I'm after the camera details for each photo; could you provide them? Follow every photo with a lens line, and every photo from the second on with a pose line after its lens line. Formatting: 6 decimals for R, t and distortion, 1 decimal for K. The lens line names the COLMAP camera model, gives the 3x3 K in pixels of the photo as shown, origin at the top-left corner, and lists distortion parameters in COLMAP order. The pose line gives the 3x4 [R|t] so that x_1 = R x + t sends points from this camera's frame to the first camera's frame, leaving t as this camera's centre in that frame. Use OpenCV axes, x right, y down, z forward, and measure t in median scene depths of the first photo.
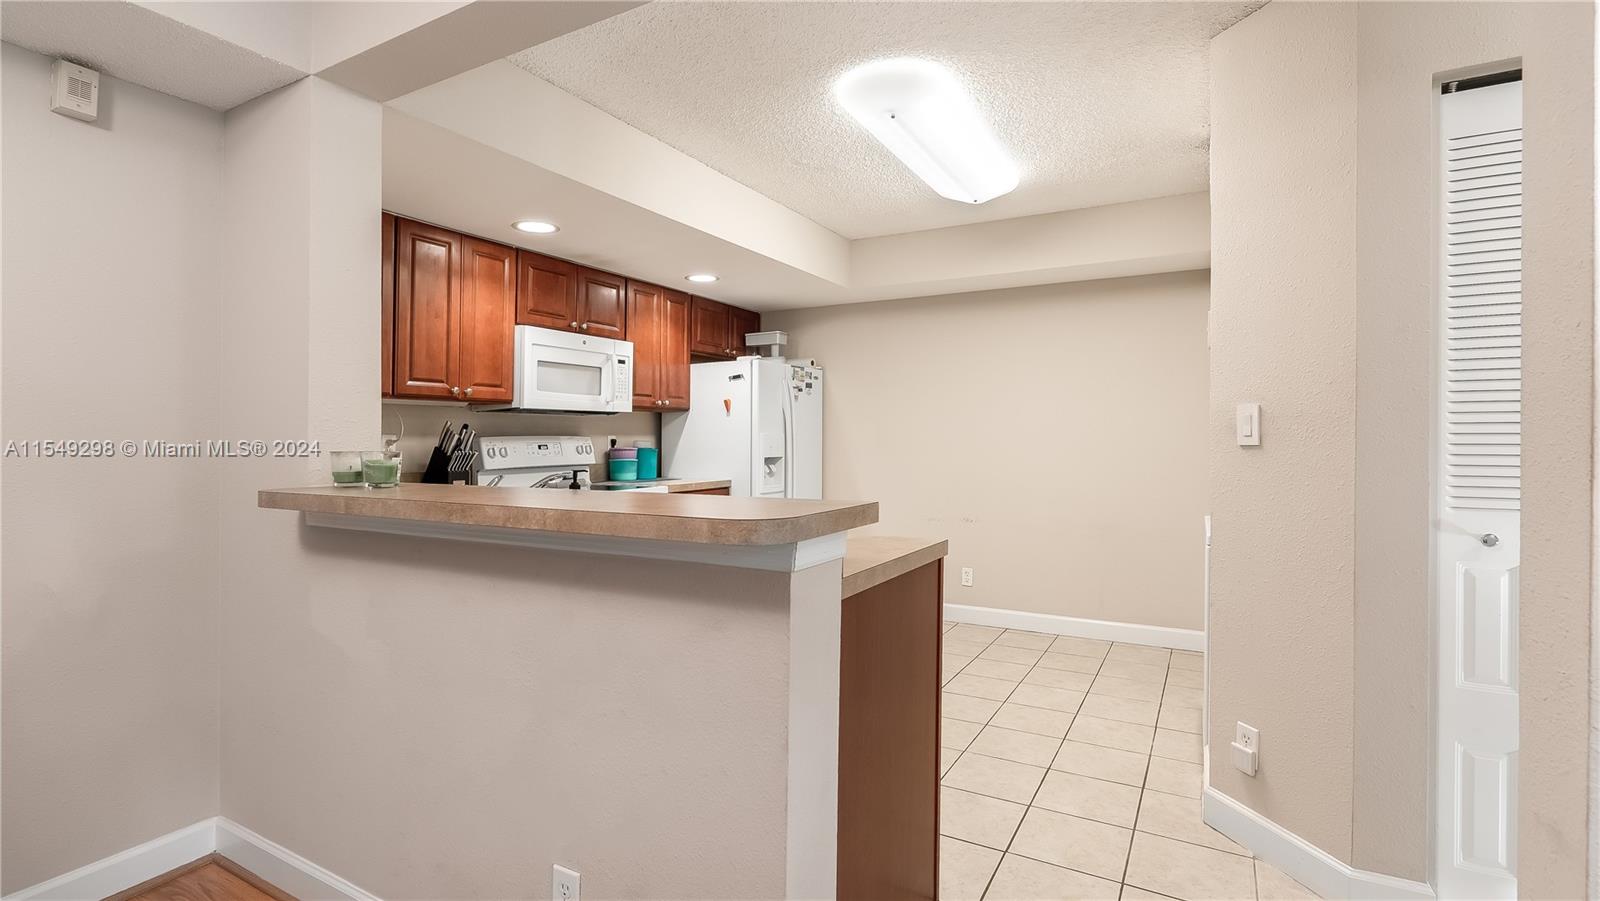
lens RADIAL K [[740.3, 0, 799.1], [0, 740.3, 431.7], [0, 0, 1]] dist [-0.004709, -0.000705]
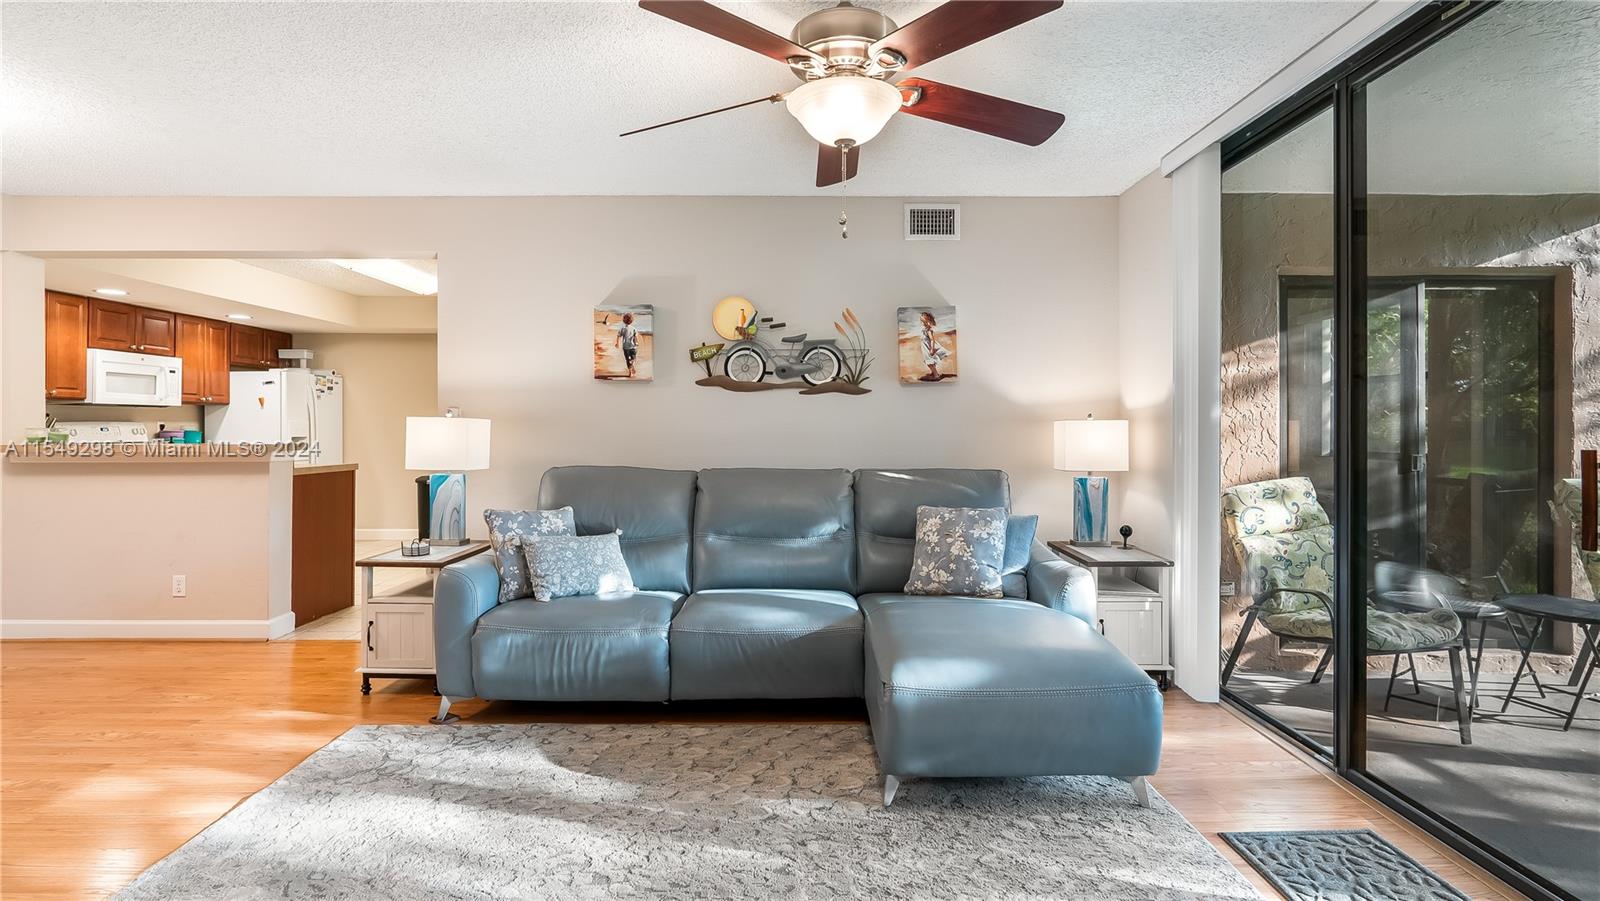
lens RADIAL K [[740.3, 0, 799.1], [0, 740.3, 431.7], [0, 0, 1]] dist [-0.004709, -0.000705]
pose [[0.870951, -0.001119, 0.491368, 0.125604], [-0.006450, 0.999885, 0.013710, -0.003090], [-0.491327, -0.015110, 0.870844, -0.894902]]
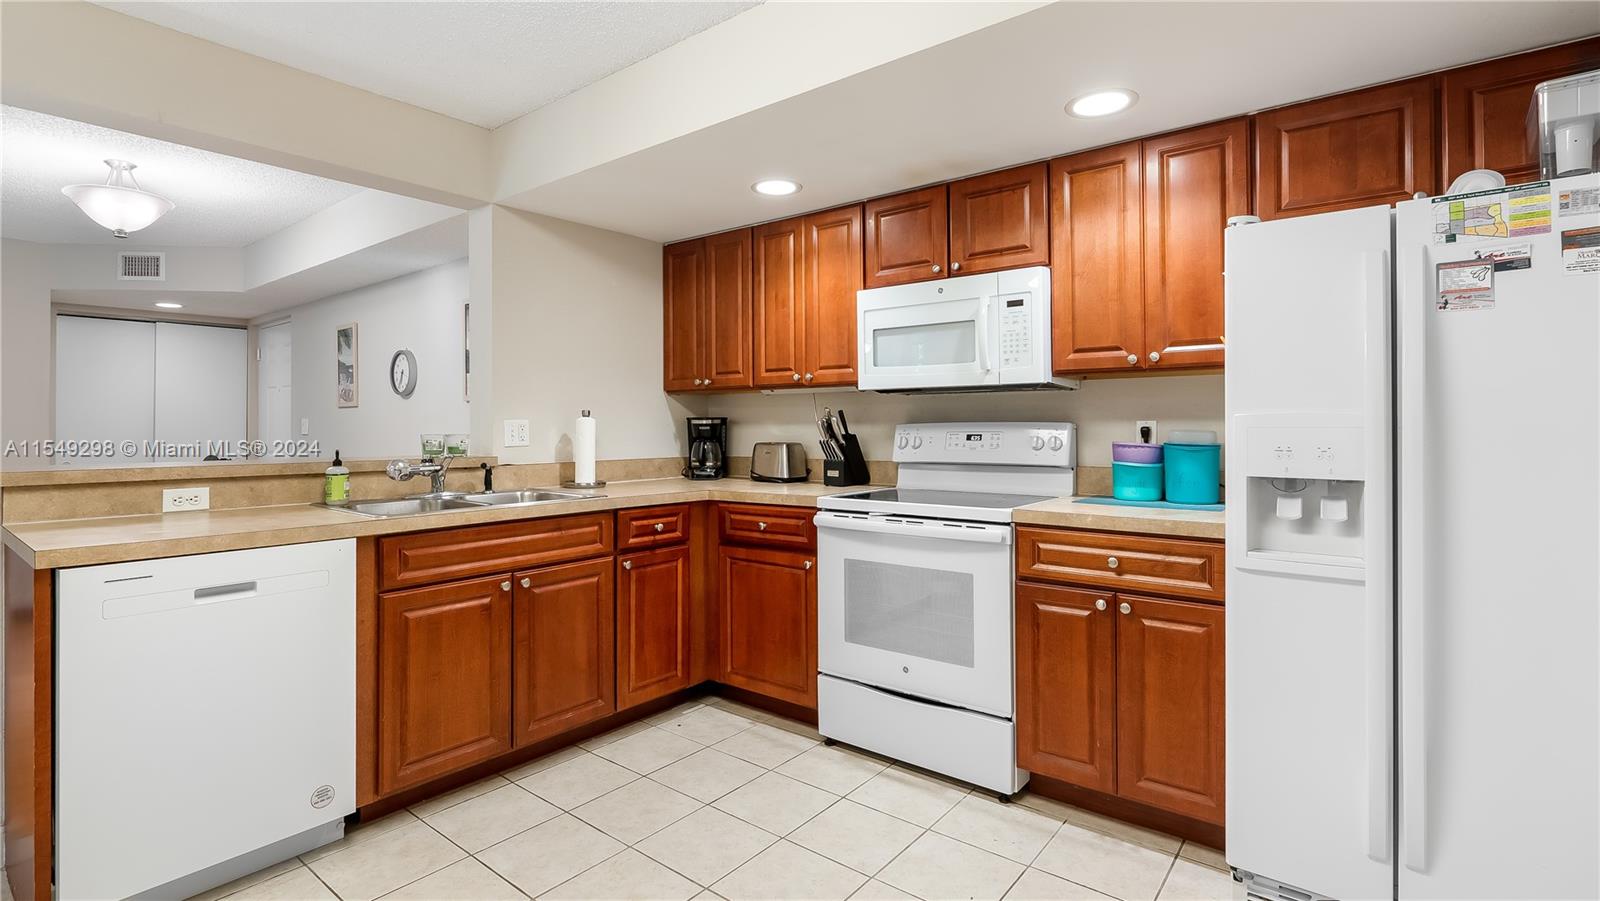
lens RADIAL K [[745.6, 0, 798.9], [0, 745.6, 421.1], [0, 0, 1]] dist [-0.005496, -0.000295]
pose [[-0.154101, -0.003779, -0.988048, 0.408593], [0.010463, 0.999930, -0.005457, 0.006511], [0.988000, -0.011179, -0.154051, 0.911988]]
